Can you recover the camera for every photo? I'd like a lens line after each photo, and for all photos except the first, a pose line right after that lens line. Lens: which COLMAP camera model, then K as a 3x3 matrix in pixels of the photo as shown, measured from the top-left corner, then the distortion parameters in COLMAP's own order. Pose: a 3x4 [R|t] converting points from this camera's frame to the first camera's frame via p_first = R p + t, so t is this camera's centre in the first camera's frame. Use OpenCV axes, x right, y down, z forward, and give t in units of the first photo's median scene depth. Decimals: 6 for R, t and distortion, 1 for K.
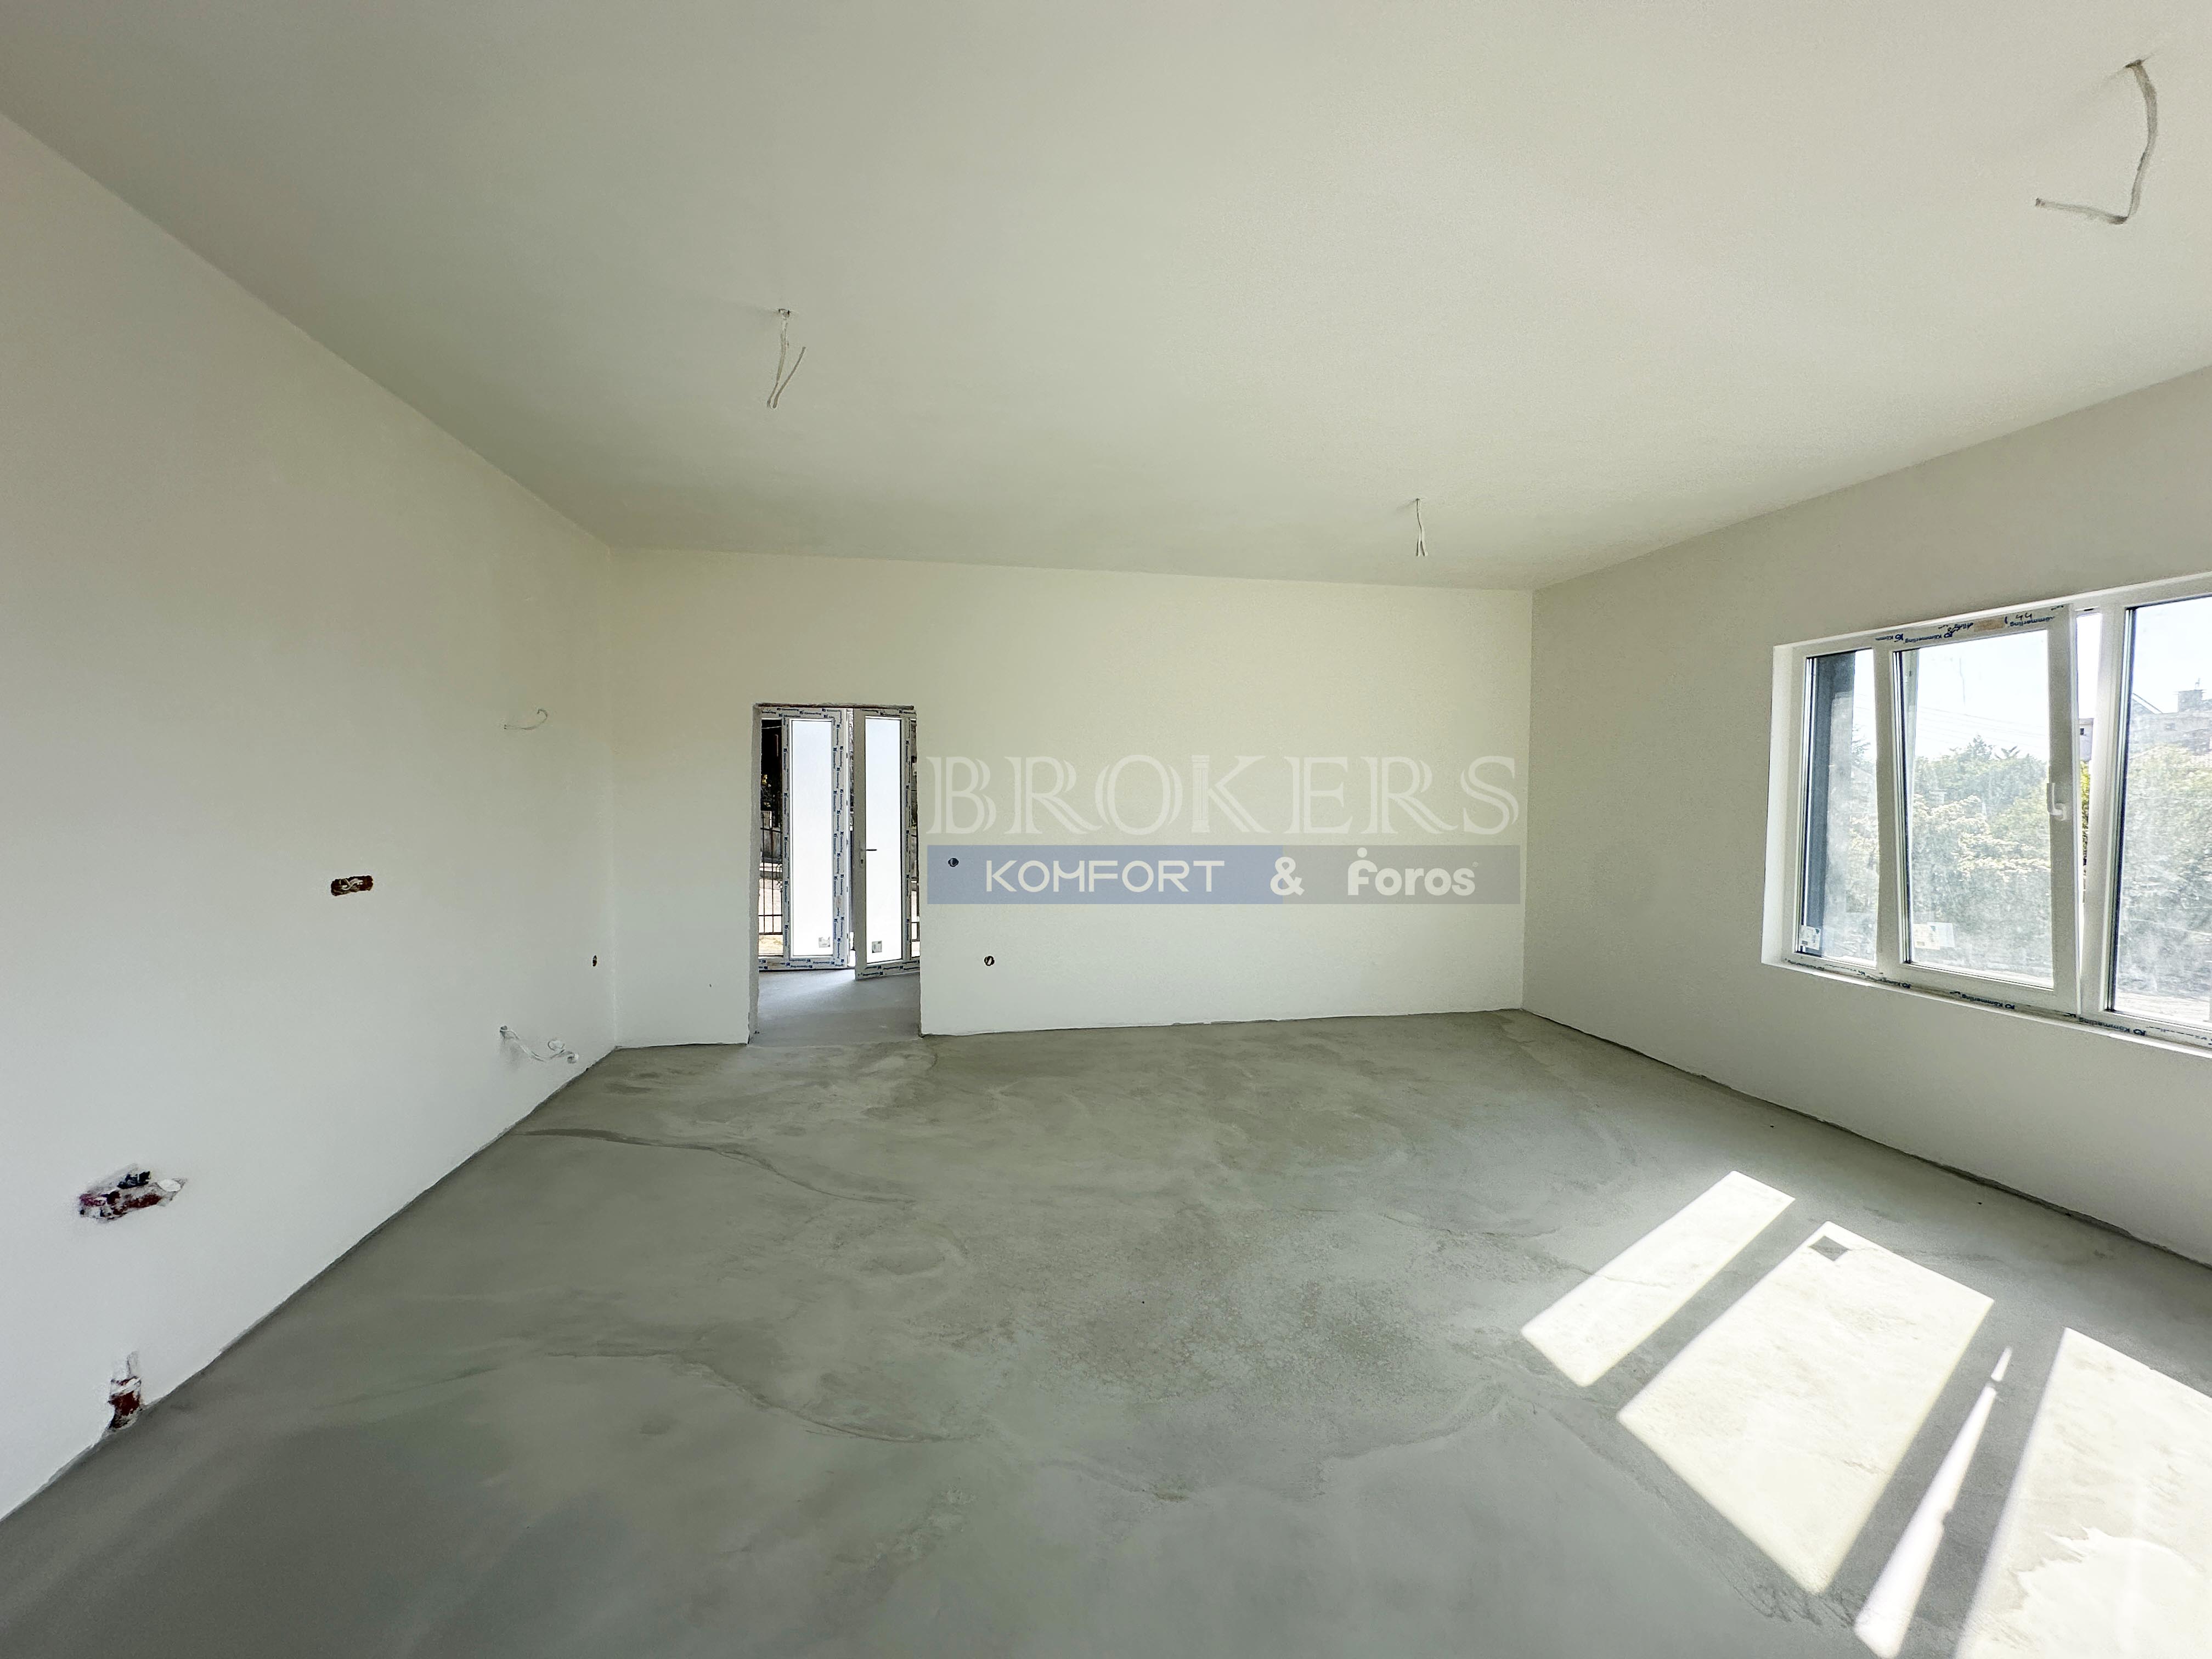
lens RADIAL K [[884.4, 0, 1100.5], [0, 884.4, 828.4], [0, 0, 1]] dist [-0.004420, 0.001668]
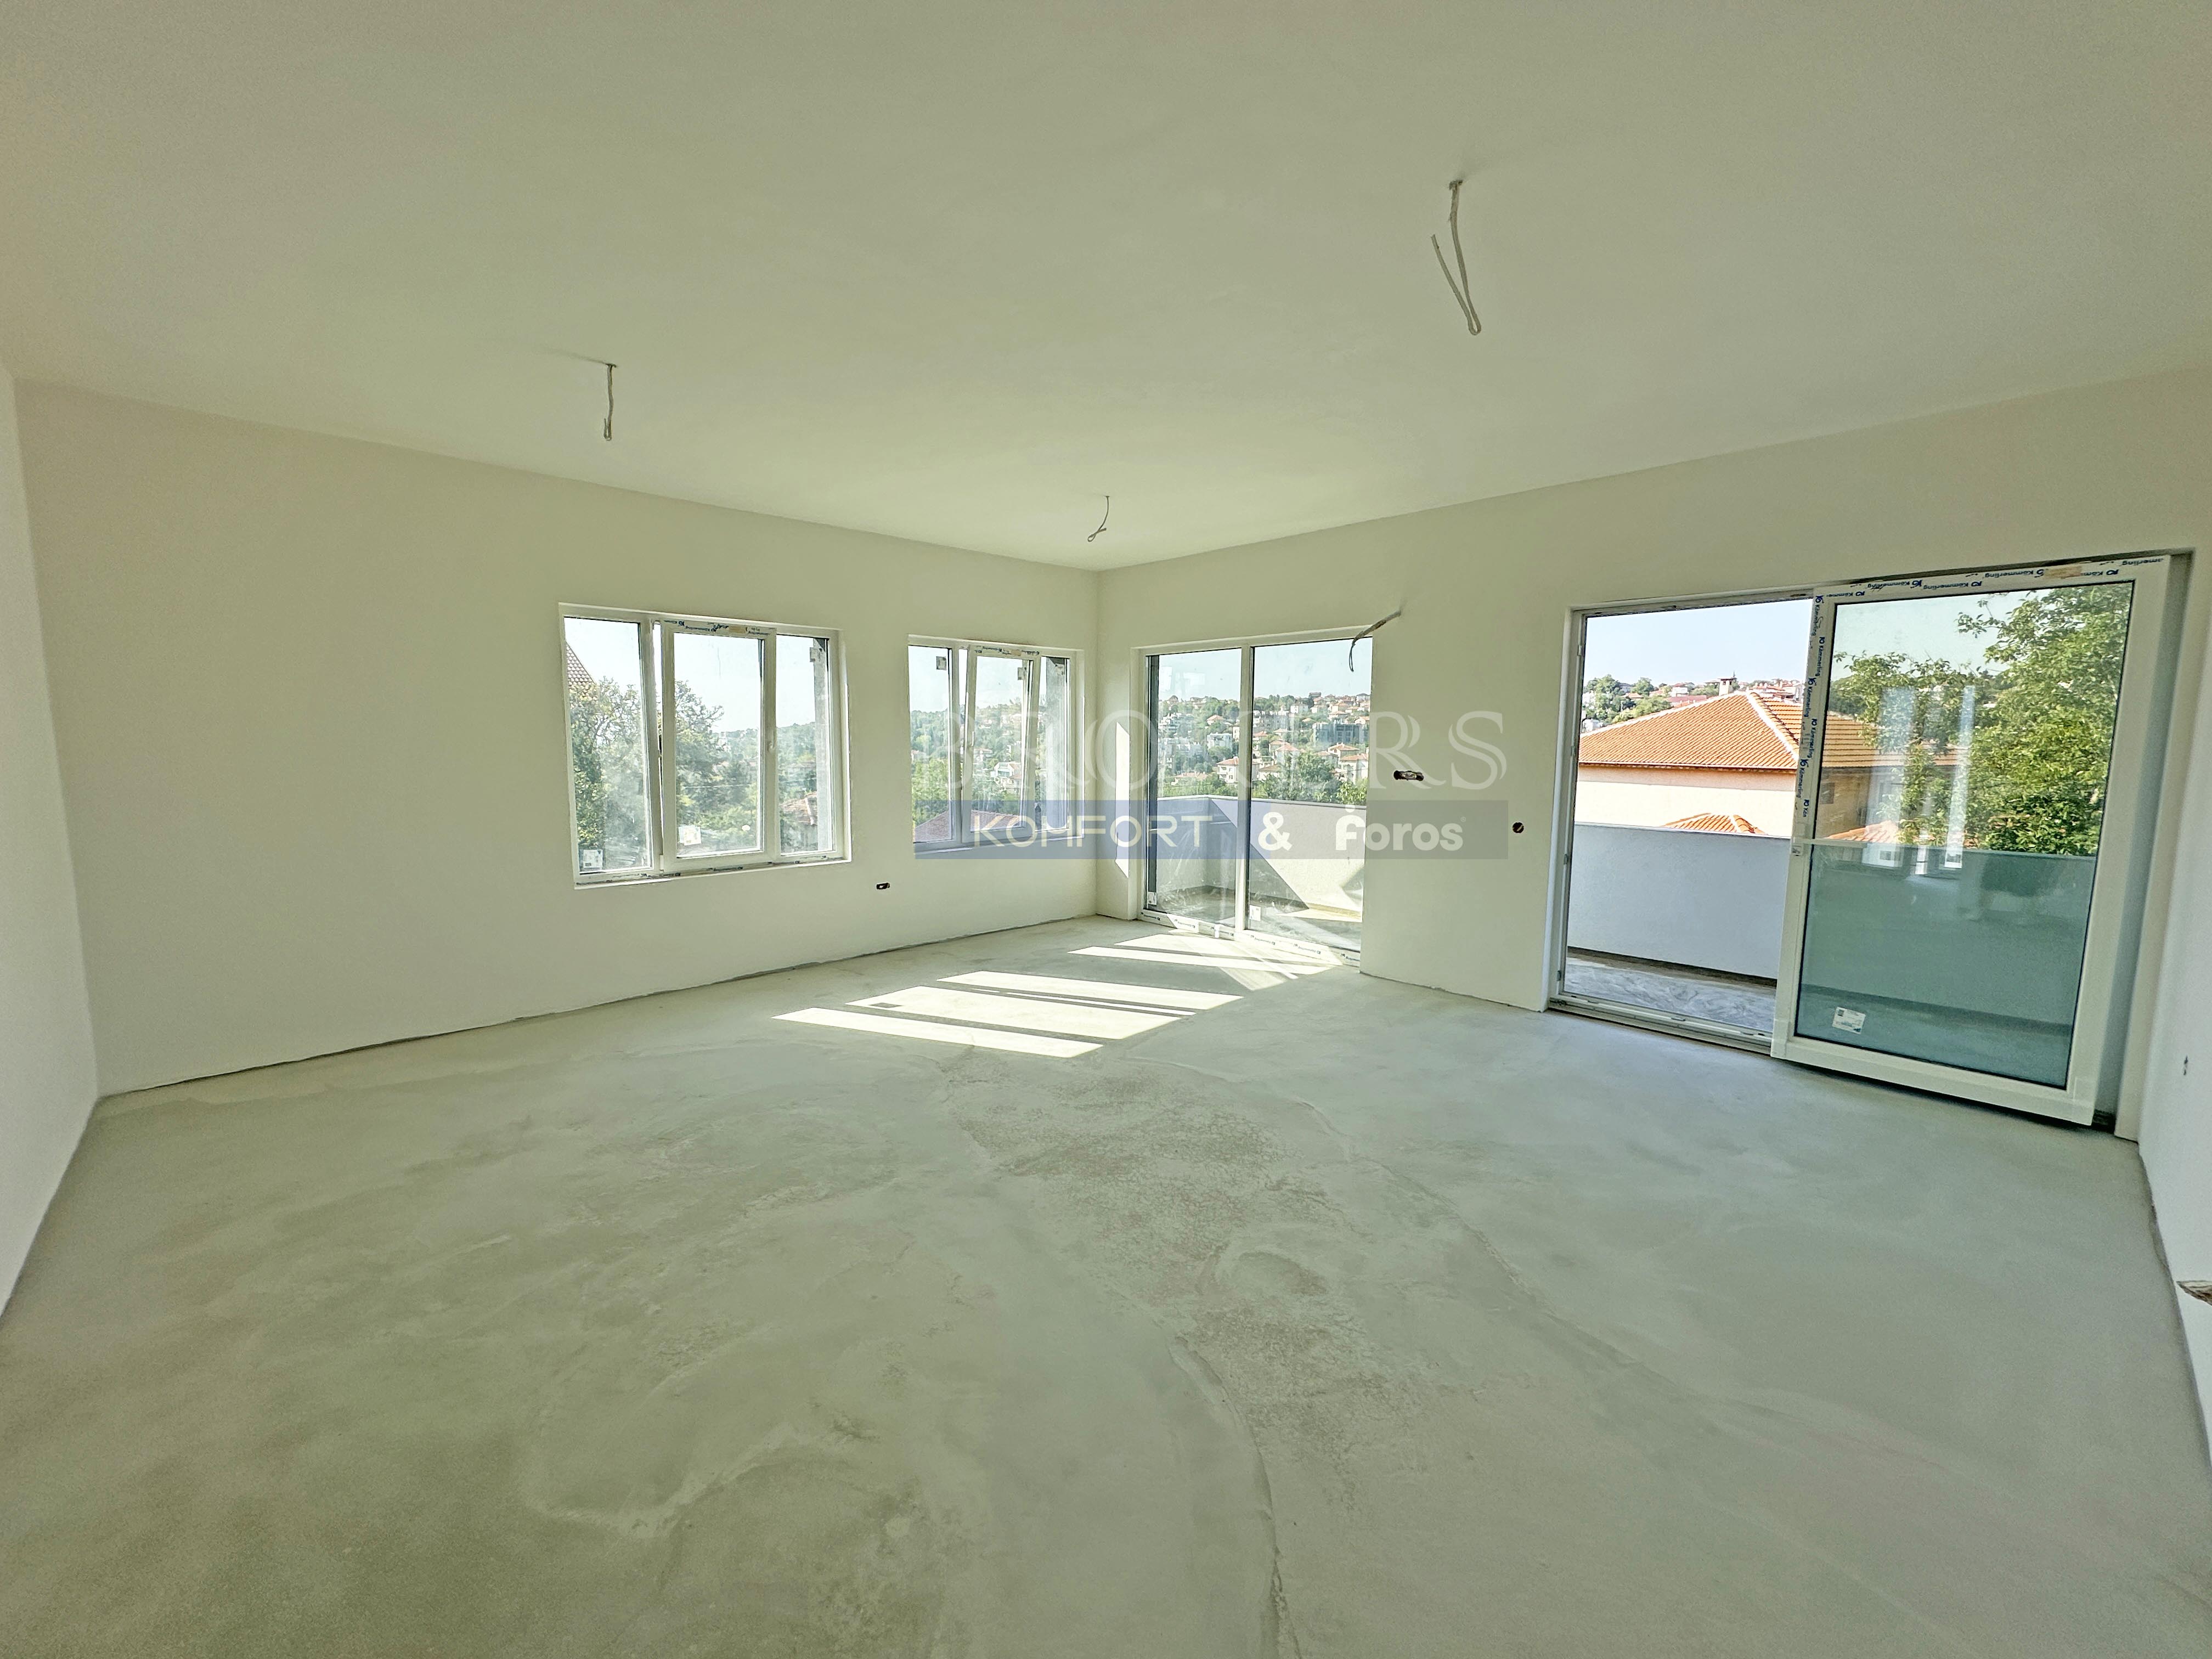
lens RADIAL K [[884.4, 0, 1100.2], [0, 884.4, 834.1], [0, 0, 1]] dist [-0.004420, 0.001668]
pose [[-0.549615, -0.101378, 0.829244, -0.728871], [0.027933, 0.989825, 0.139523, -0.074726], [-0.834951, 0.099847, -0.541191, 1.411368]]
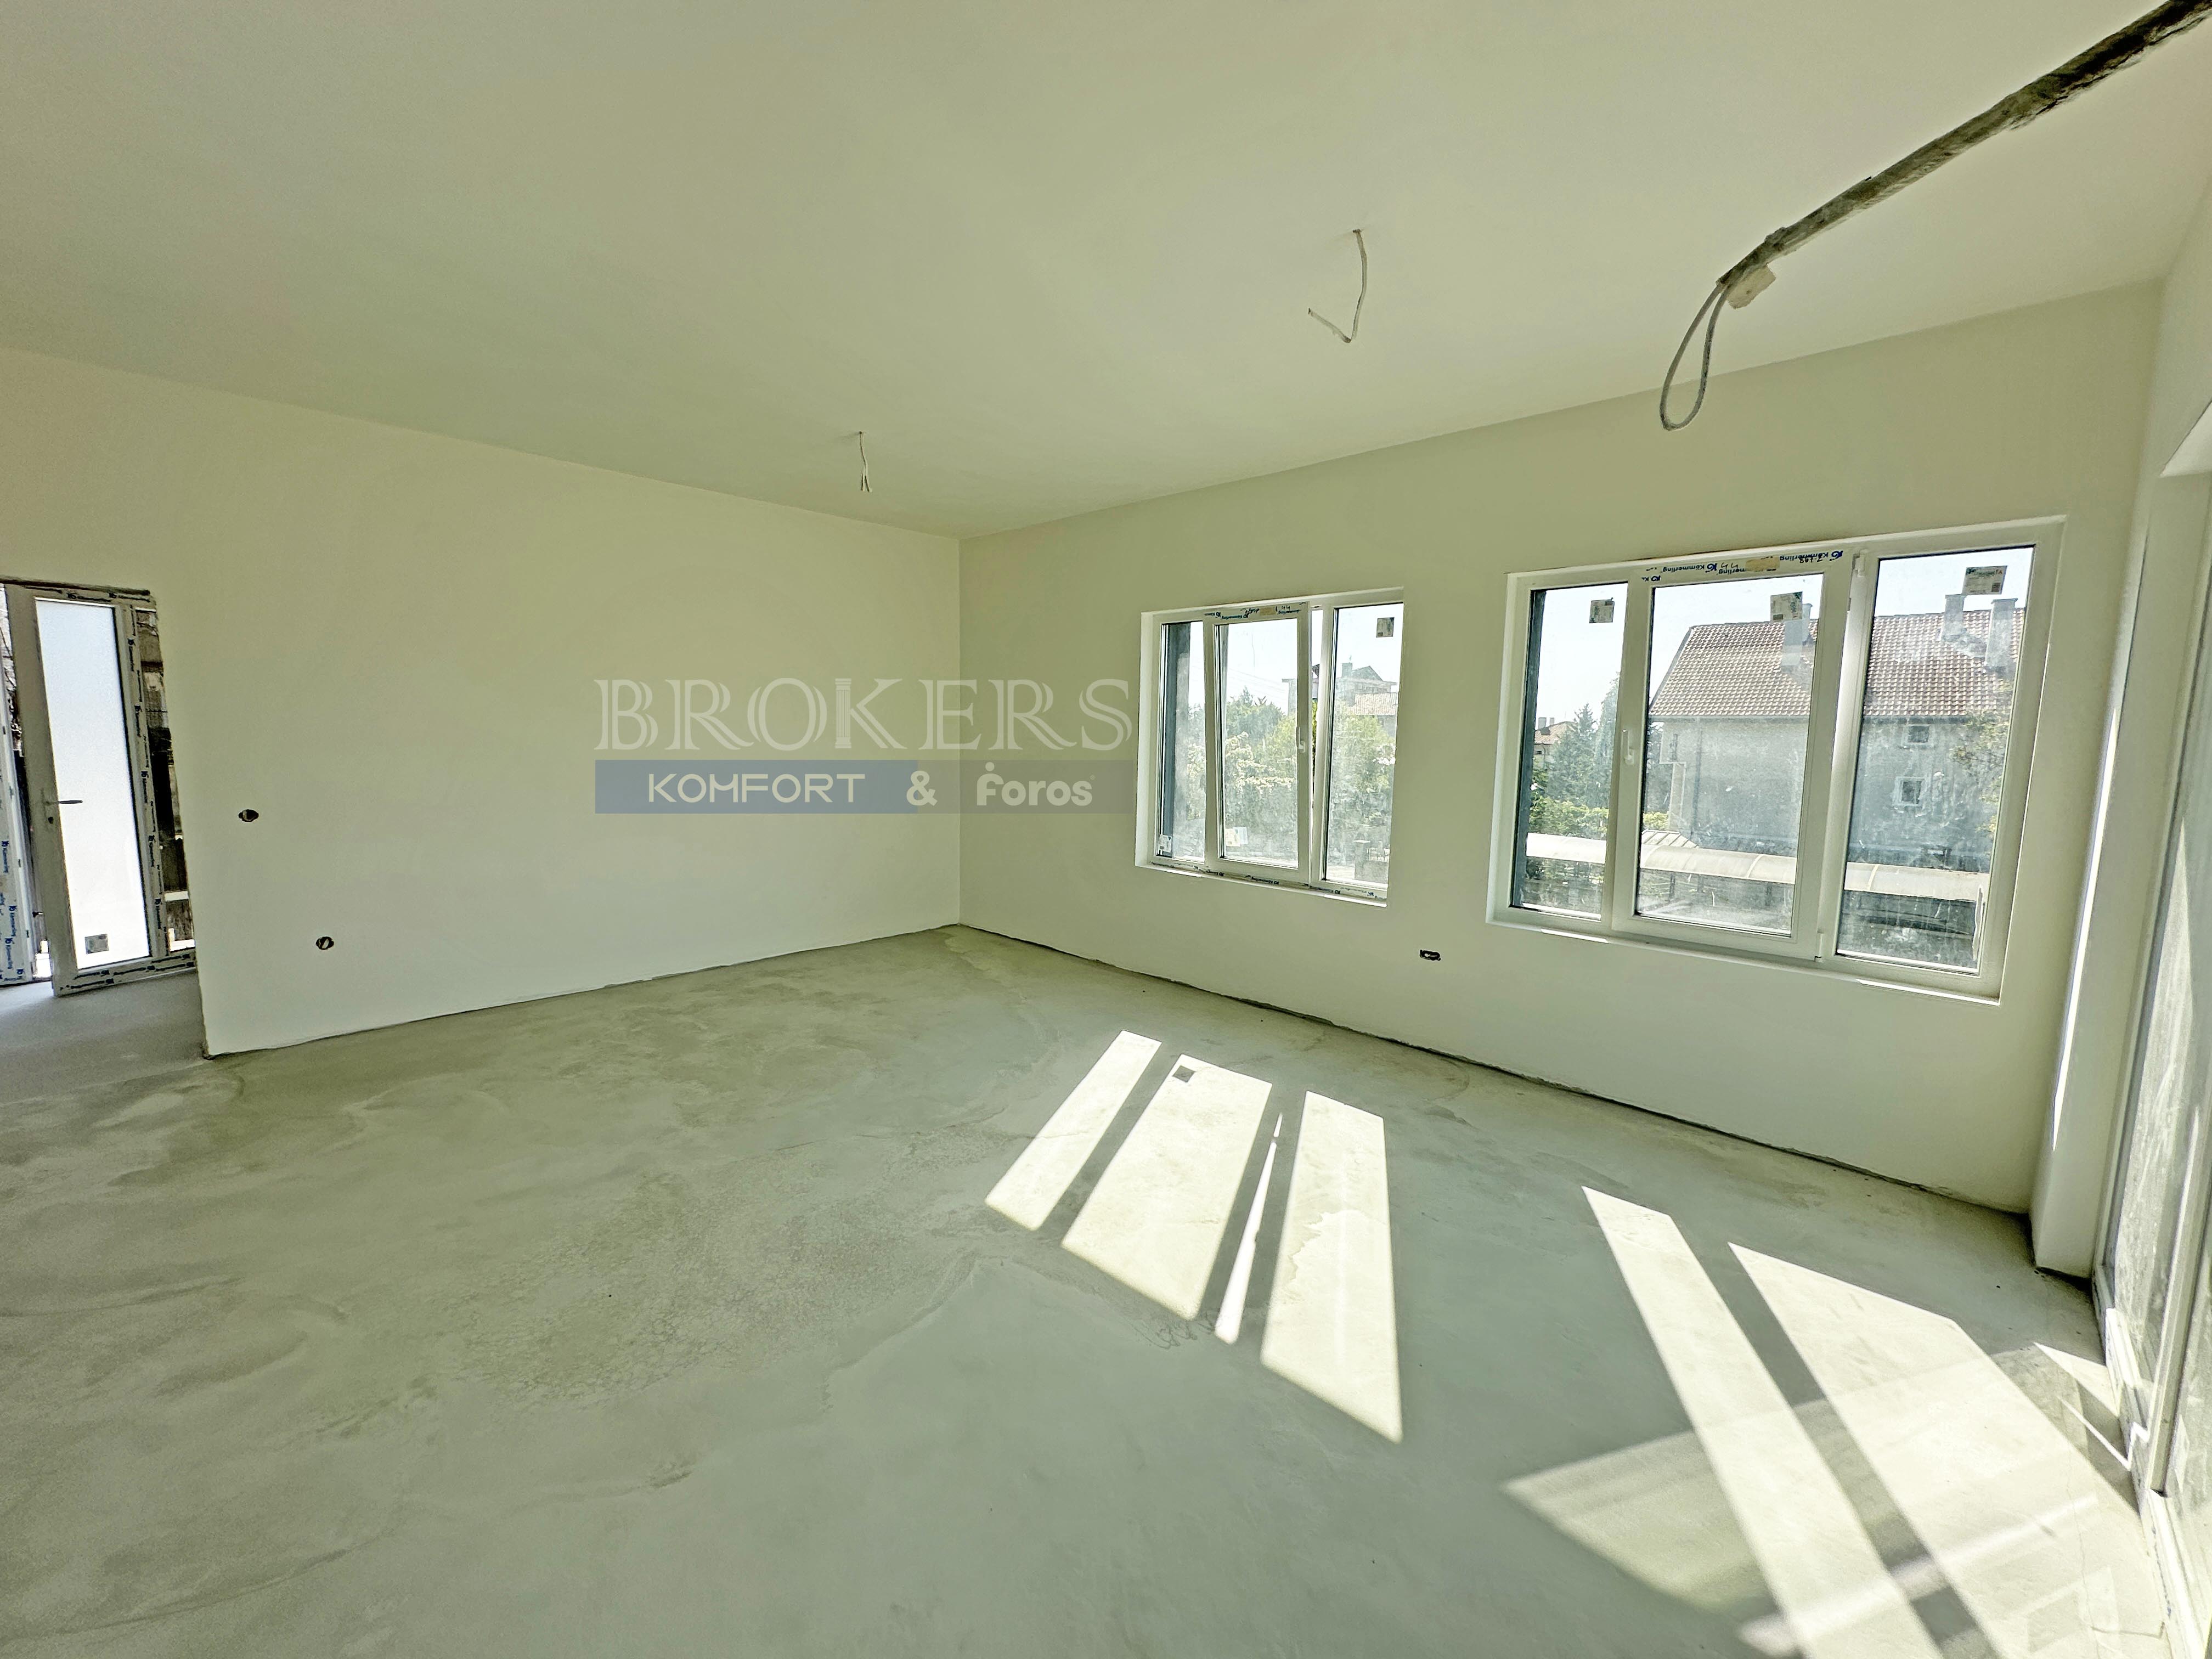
lens RADIAL K [[884.4, 0, 1101.9], [0, 884.4, 829.4], [0, 0, 1]] dist [-0.004420, 0.001668]
pose [[0.811829, -0.055615, 0.581240, -0.033178], [0.009561, 0.996586, 0.082002, -0.005607], [-0.583817, -0.061014, 0.809590, 0.005640]]
